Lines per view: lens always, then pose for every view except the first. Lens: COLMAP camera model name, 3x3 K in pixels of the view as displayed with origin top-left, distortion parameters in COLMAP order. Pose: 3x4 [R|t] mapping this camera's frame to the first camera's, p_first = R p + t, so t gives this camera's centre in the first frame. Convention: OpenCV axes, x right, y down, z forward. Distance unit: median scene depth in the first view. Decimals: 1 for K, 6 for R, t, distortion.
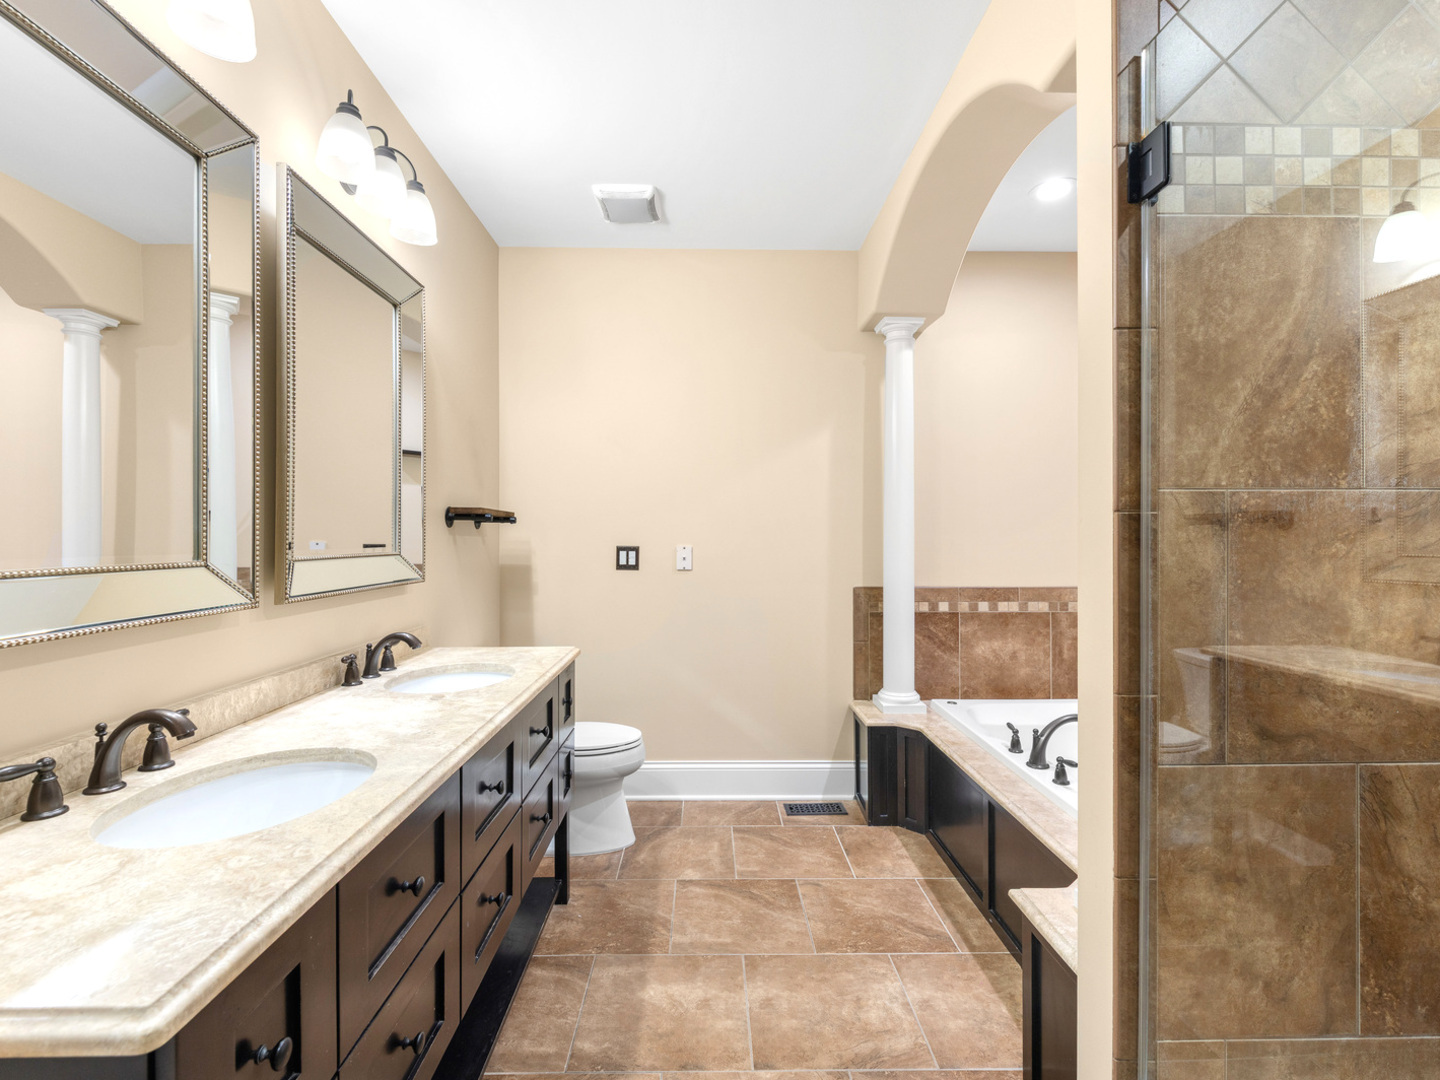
lens RADIAL K [[665.9, 0, 716.8], [0, 665.9, 539.7], [0, 0, 1]] dist [0.003682, -0.001076]
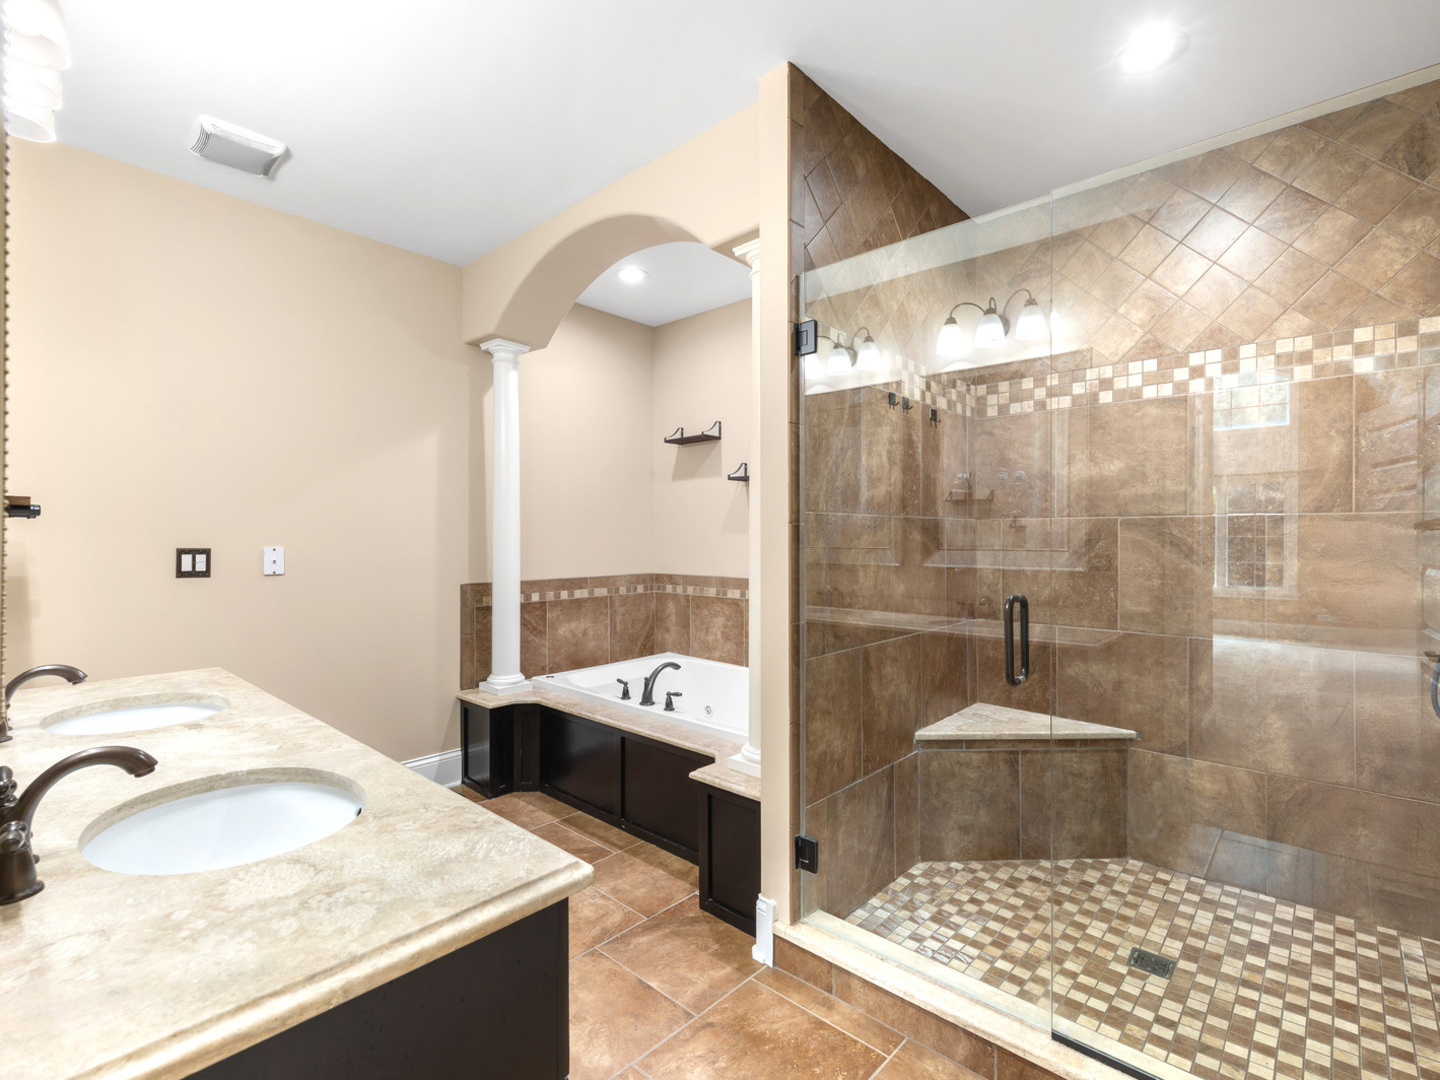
lens RADIAL K [[665.9, 0, 731.1], [0, 665.9, 541.1], [0, 0, 1]] dist [0.003682, -0.001076]
pose [[0.682670, -0.007186, 0.730691, -0.281998], [0.006846, 0.999971, 0.003438, 0.001983], [-0.730695, 0.002655, 0.682699, -0.039877]]
